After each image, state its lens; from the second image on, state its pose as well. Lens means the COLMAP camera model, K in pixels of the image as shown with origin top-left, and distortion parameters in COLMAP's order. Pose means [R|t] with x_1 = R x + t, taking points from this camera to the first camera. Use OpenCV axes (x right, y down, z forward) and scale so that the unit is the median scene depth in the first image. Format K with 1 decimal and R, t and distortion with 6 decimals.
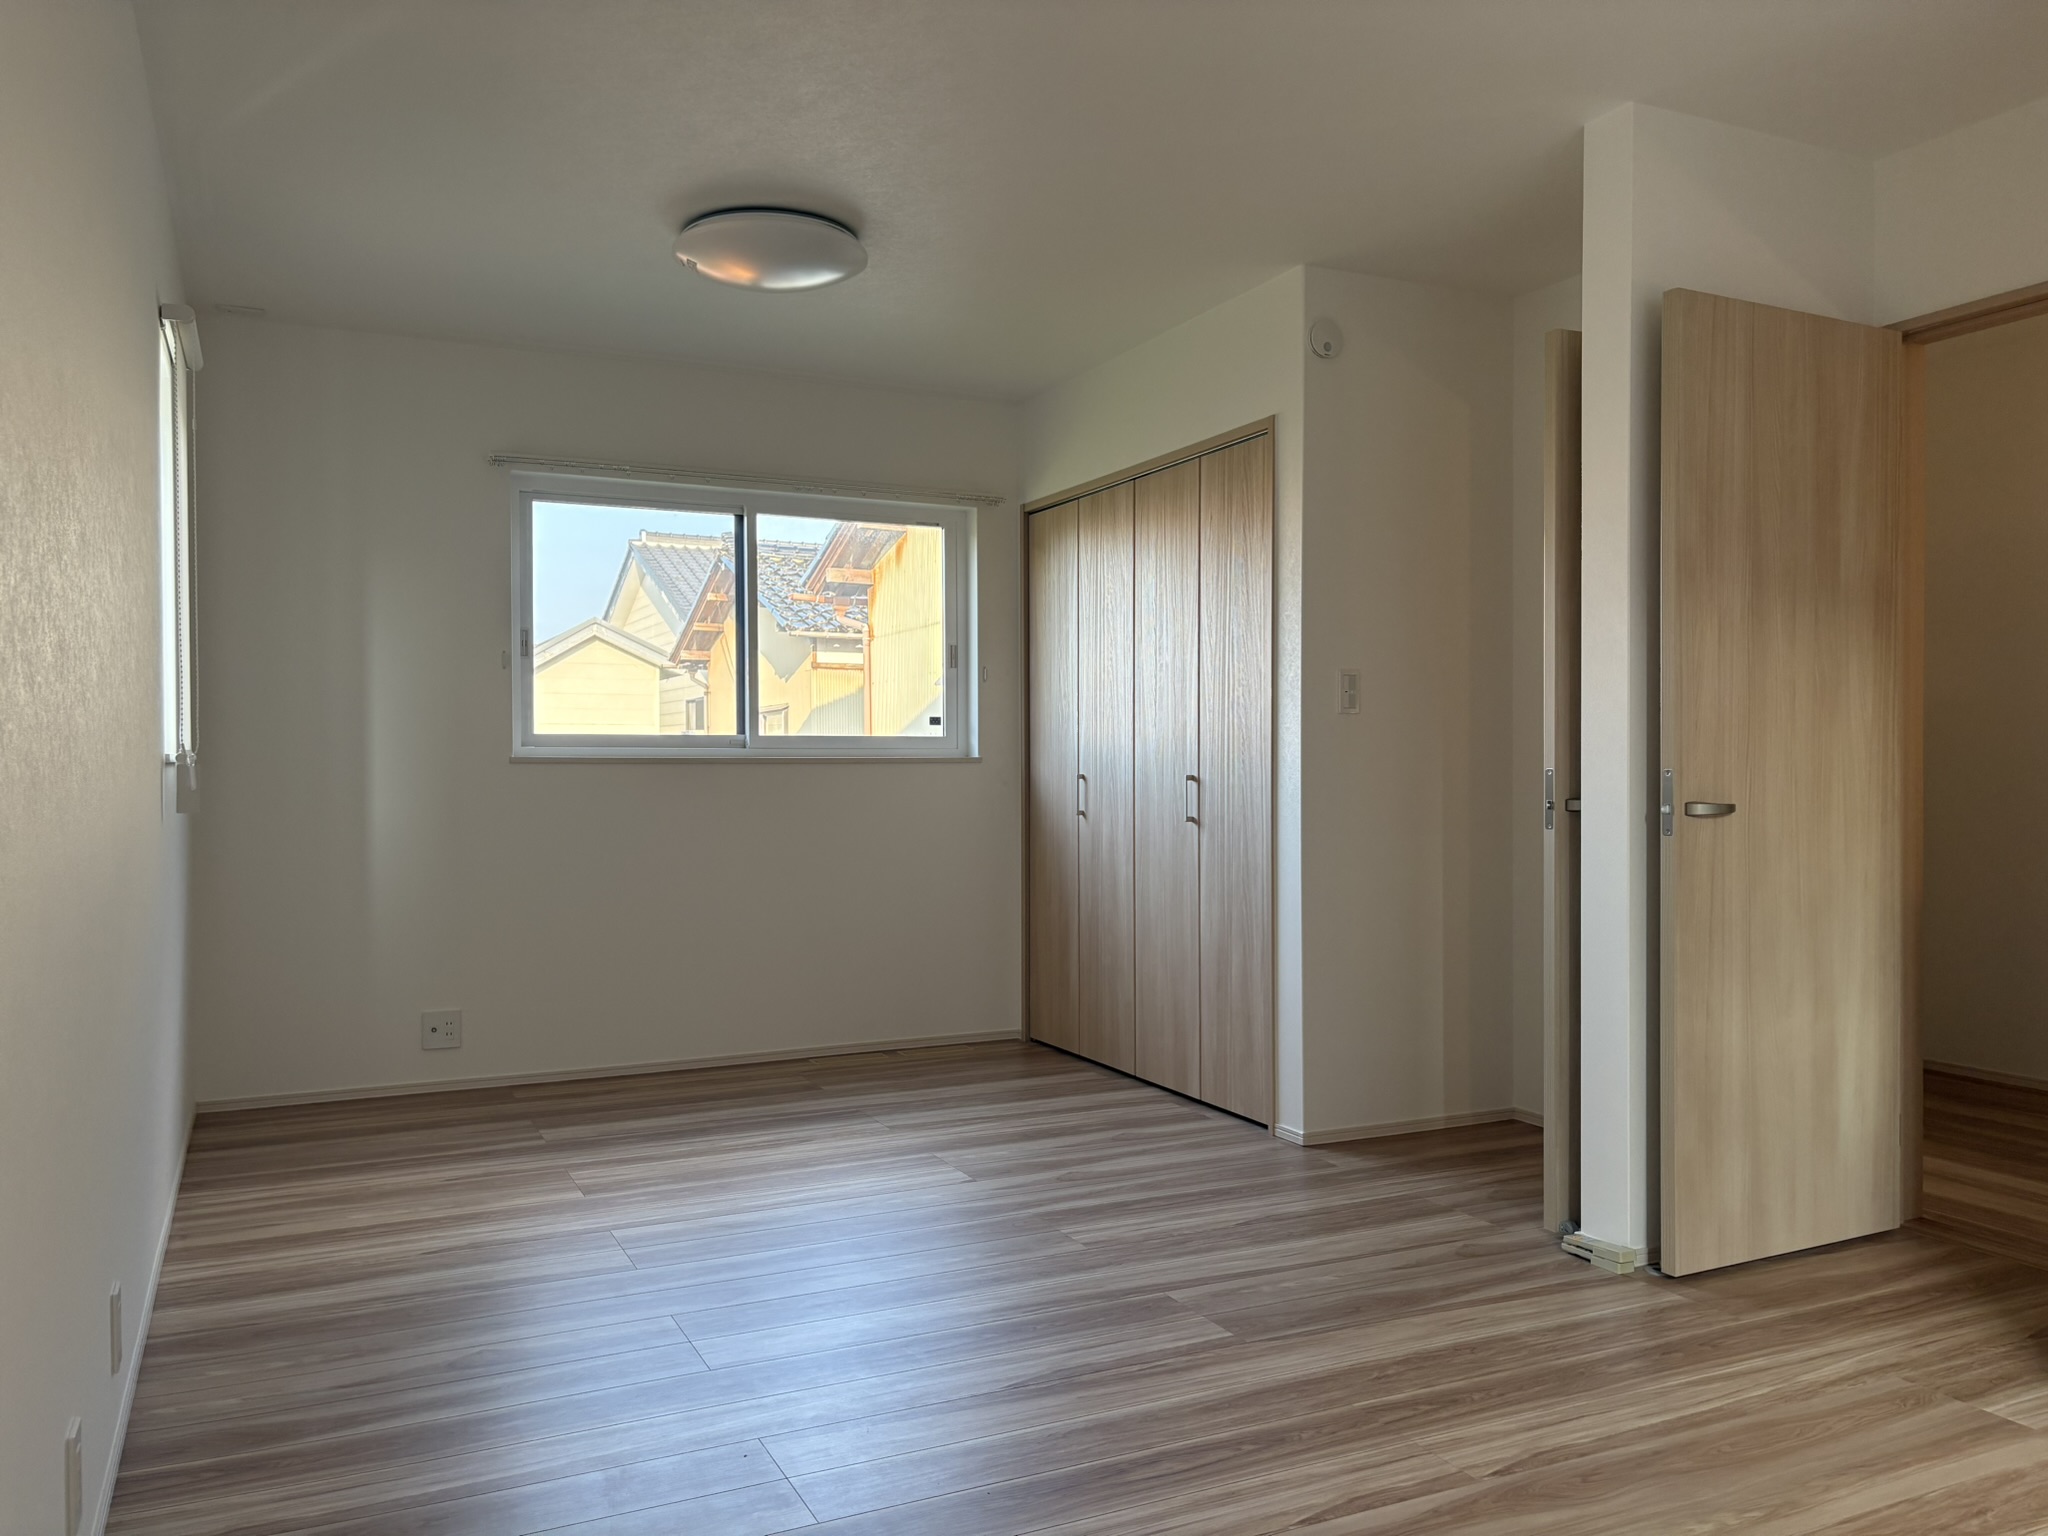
lens RADIAL K [[1548.6, 0, 1023.0], [0, 1548.6, 771.8], [0, 0, 1]] dist [0.048482, -0.060169]
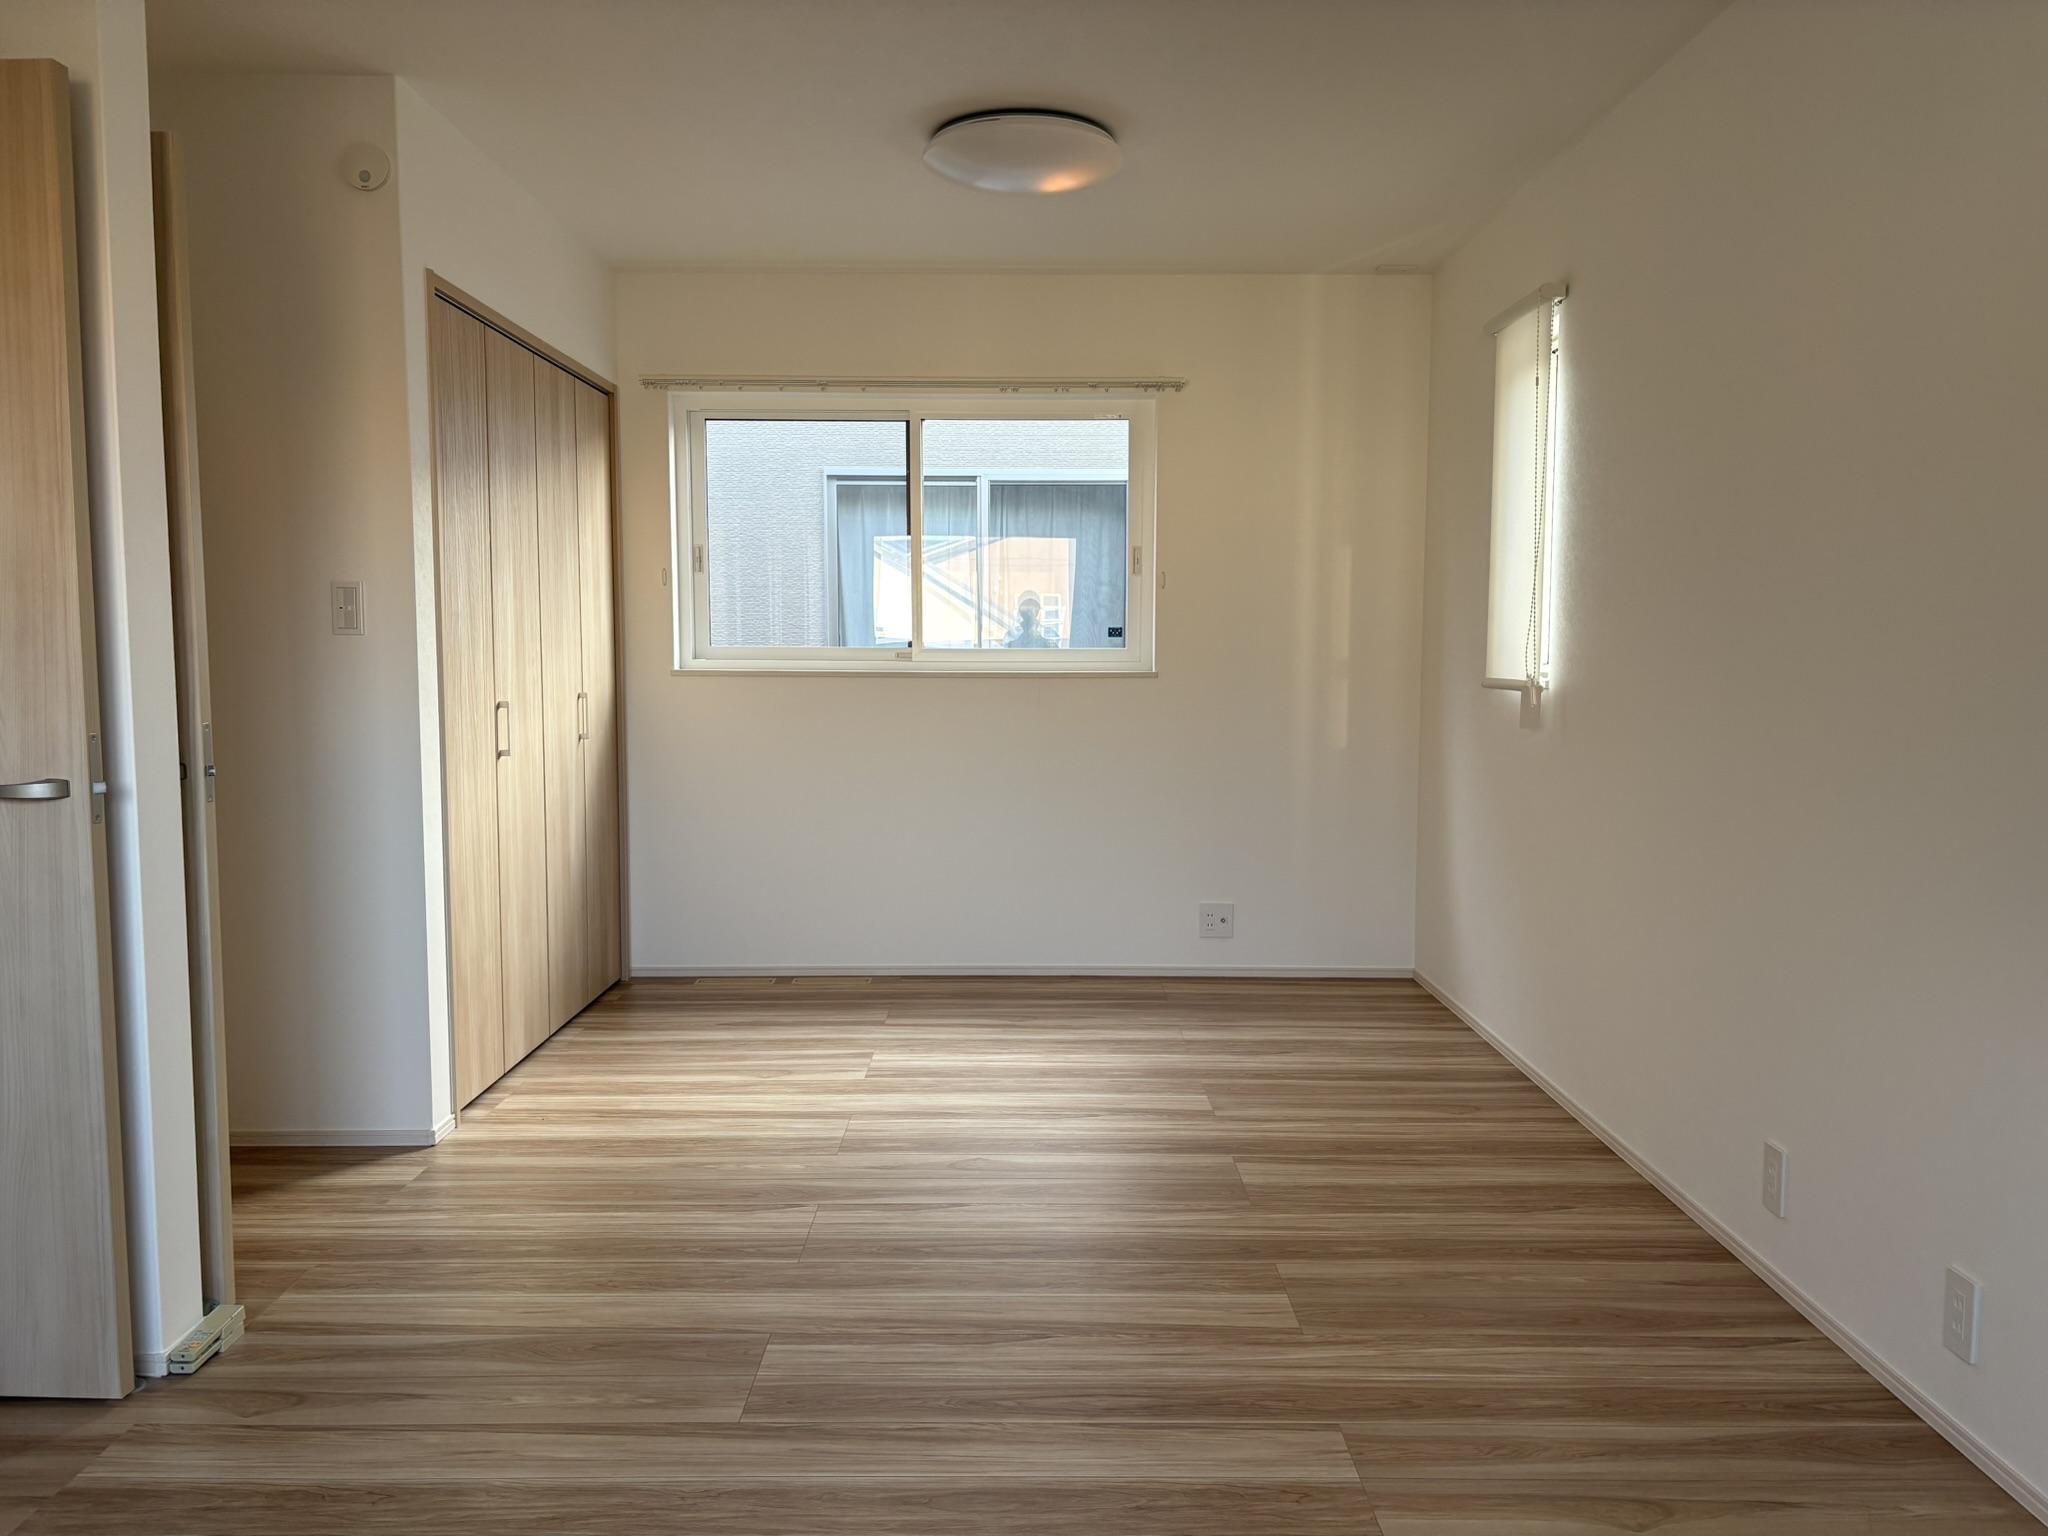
lens RADIAL K [[1548.6, 0, 1022.6], [0, 1548.6, 767.1], [0, 0, 1]] dist [0.048482, -0.060169]
pose [[-0.898971, -0.036134, 0.436515, -0.404312], [0.002609, 0.996132, 0.087832, -0.058490], [-0.438000, 0.080097, -0.895400, 1.813477]]
